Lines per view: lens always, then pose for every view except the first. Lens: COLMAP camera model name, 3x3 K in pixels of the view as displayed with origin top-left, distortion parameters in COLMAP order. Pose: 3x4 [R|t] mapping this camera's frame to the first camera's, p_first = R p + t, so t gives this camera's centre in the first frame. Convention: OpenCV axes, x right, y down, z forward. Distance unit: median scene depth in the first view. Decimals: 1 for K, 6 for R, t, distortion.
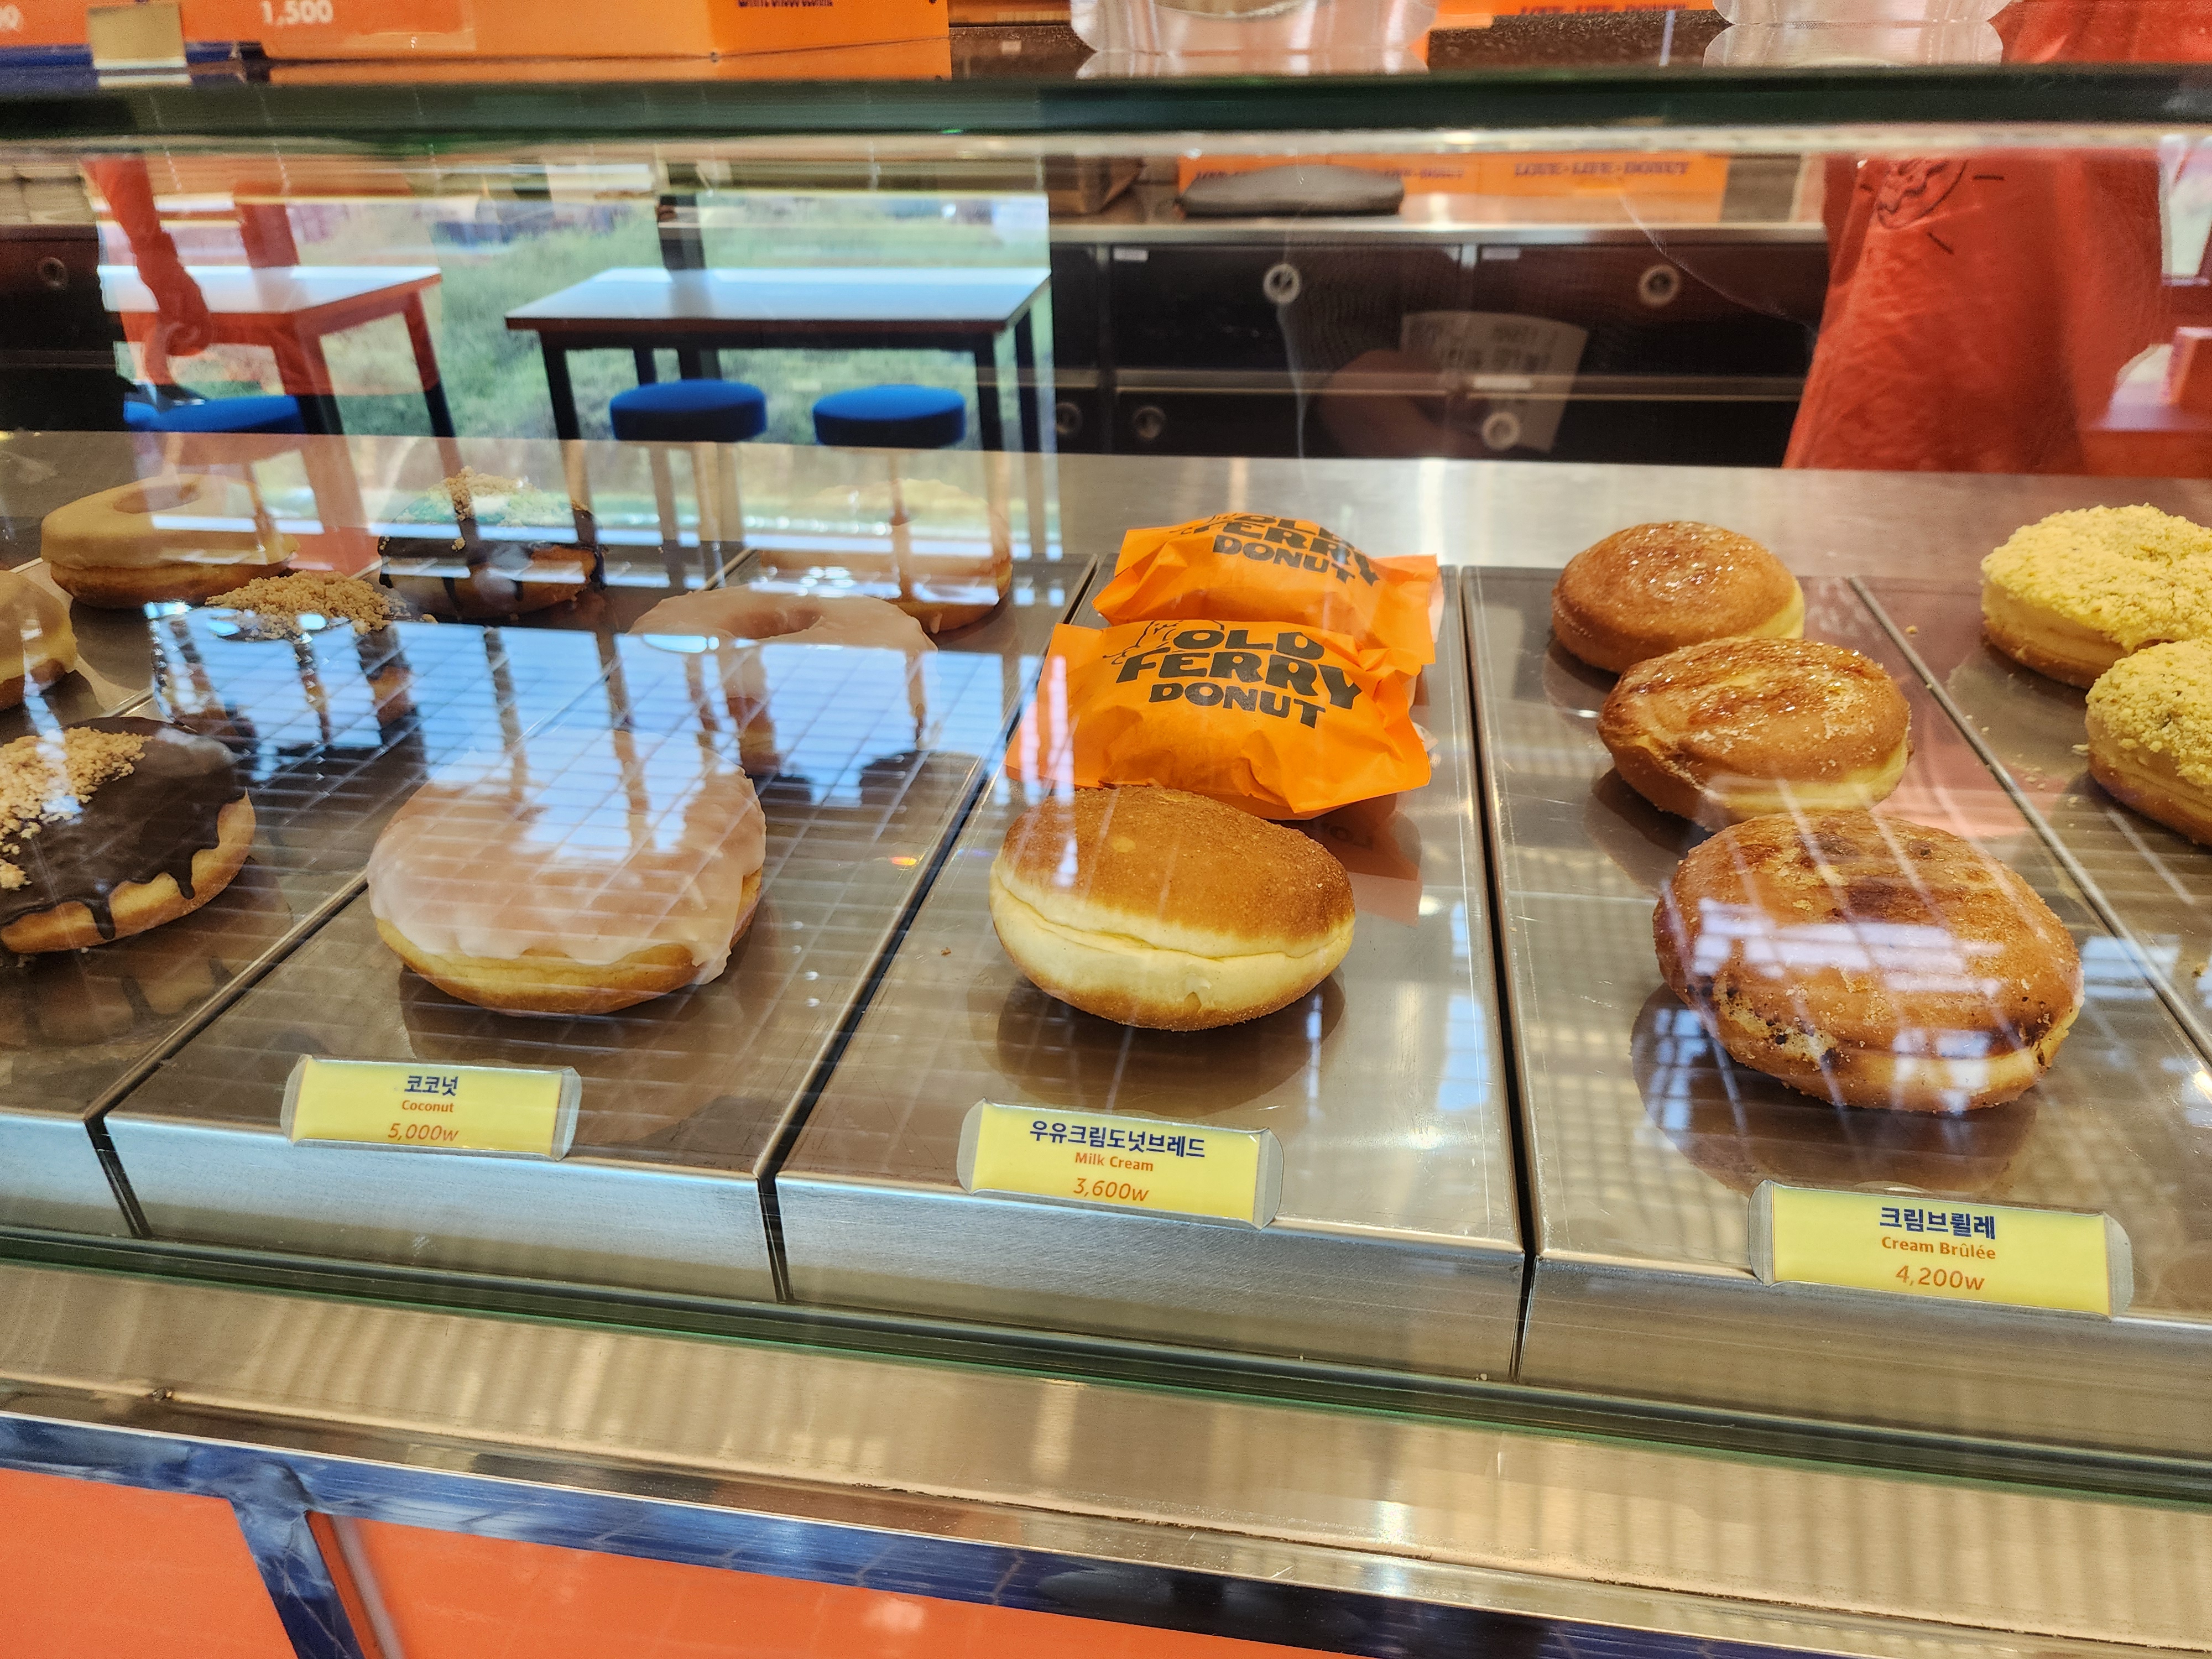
lens RADIAL K [[1512.3, 0, 1112.3], [0, 1512.3, 828.3], [0, 0, 1]] dist [0.024265, 0.003184]
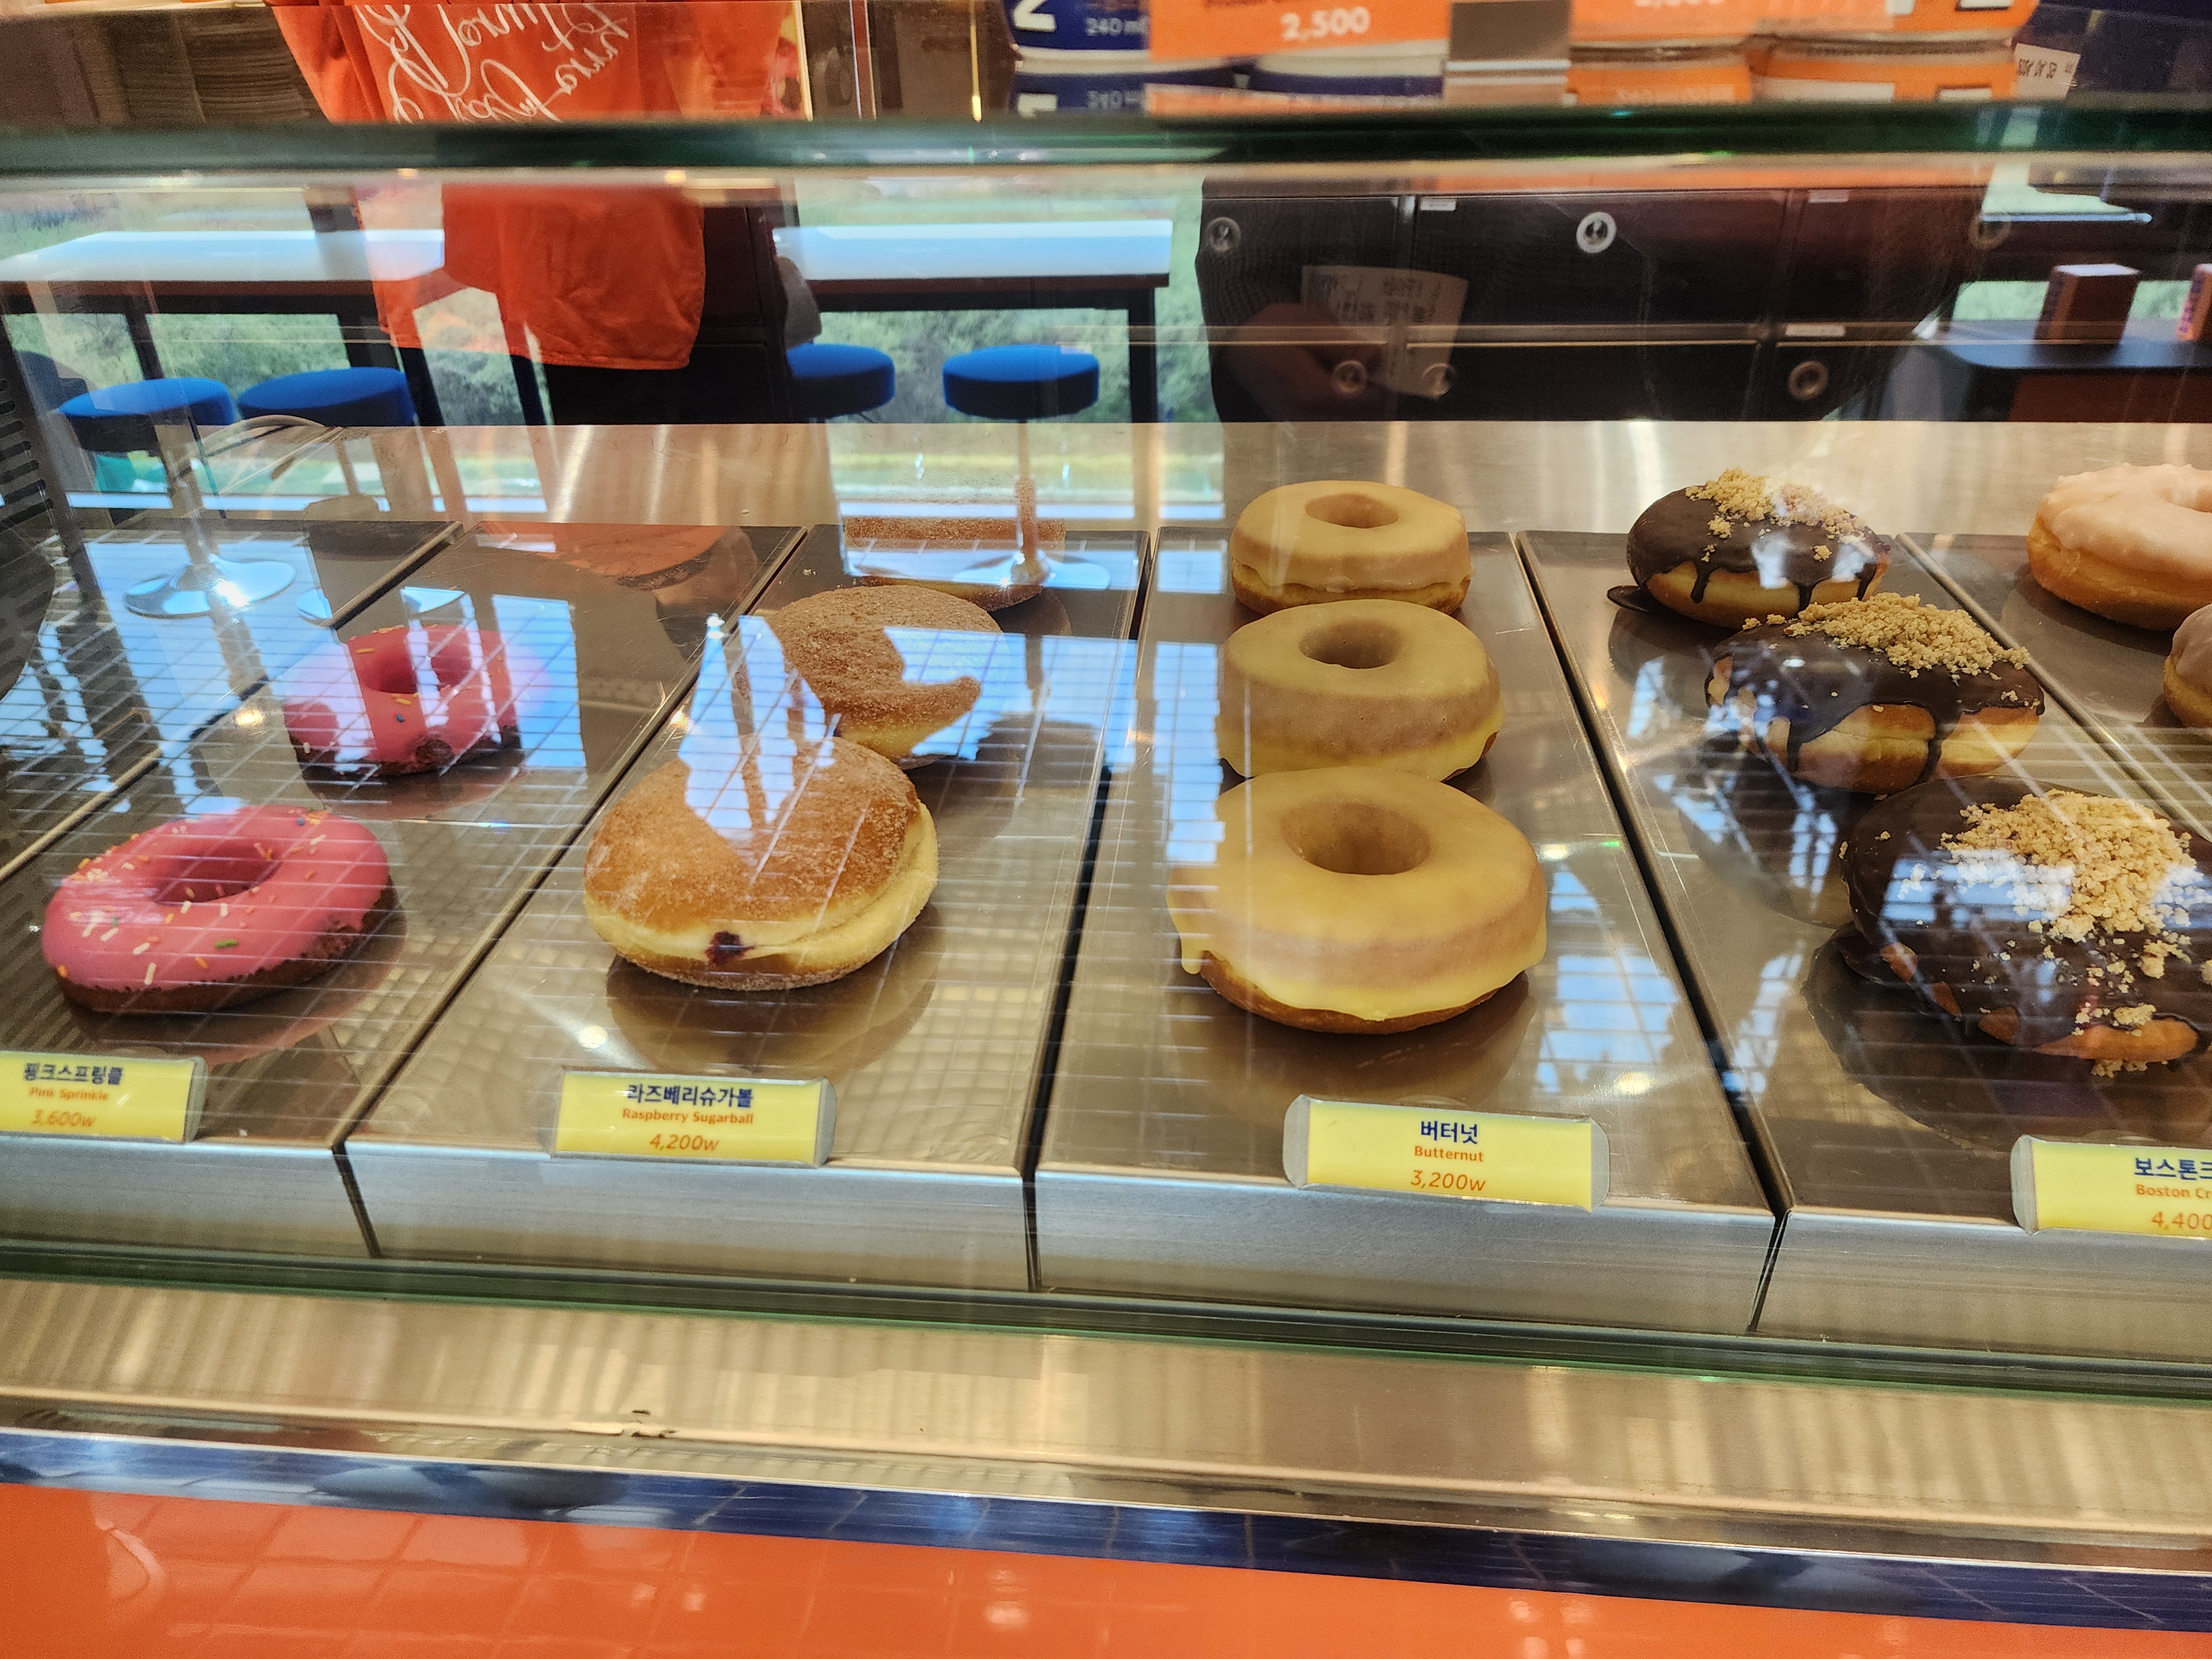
lens RADIAL K [[1512.3, 0, 1108.6], [0, 1512.3, 822.3], [0, 0, 1]] dist [0.024265, 0.003184]
pose [[0.997007, -0.037987, 0.067333, -0.168232], [0.036477, 0.999058, 0.023511, -0.008975], [-0.068163, -0.020985, 0.997453, 0.023831]]
